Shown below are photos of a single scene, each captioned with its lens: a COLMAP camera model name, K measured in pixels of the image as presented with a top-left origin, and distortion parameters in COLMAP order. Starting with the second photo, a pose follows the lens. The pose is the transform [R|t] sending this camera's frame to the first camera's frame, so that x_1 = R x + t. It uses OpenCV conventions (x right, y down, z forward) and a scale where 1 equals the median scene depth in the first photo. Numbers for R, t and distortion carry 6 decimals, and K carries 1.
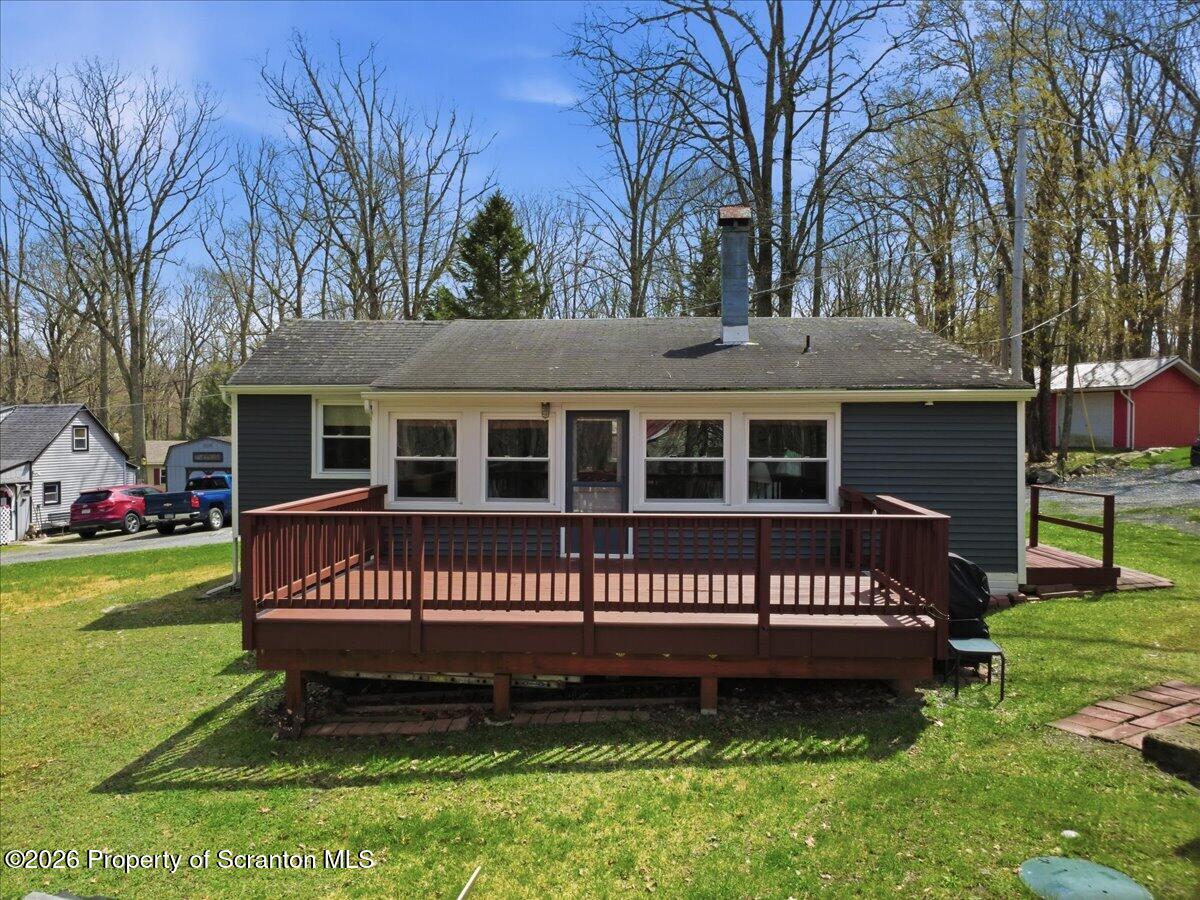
lens RADIAL K [[871.8, 0, 597.6], [0, 871.8, 443.4], [0, 0, 1]] dist [-0.005836, 0.009308]
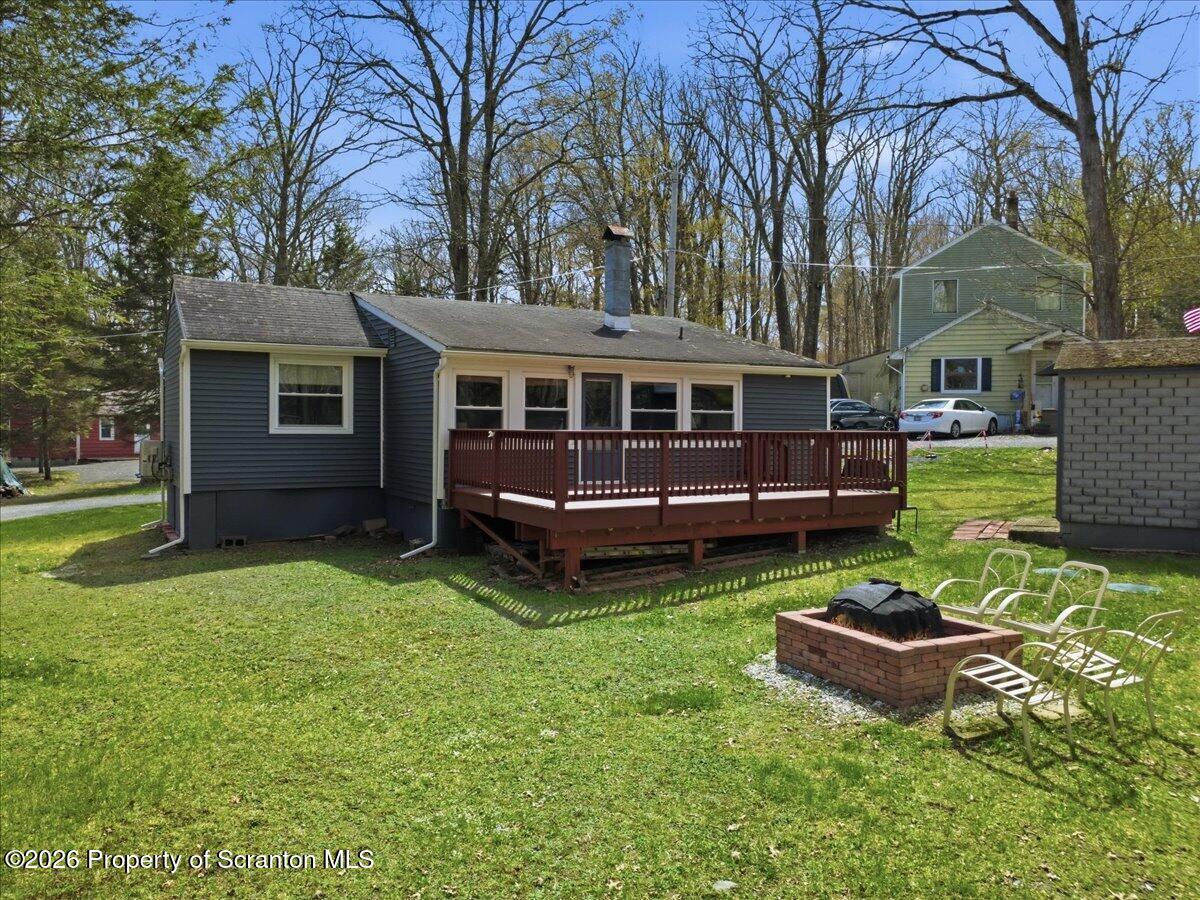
lens RADIAL K [[871.8, 0, 601.3], [0, 871.8, 450.9], [0, 0, 1]] dist [-0.005836, 0.009308]
pose [[0.830592, -0.012224, 0.556747, -0.740237], [0.004552, 0.999875, 0.015162, 0.060278], [-0.556862, -0.010059, 0.830544, -0.104897]]
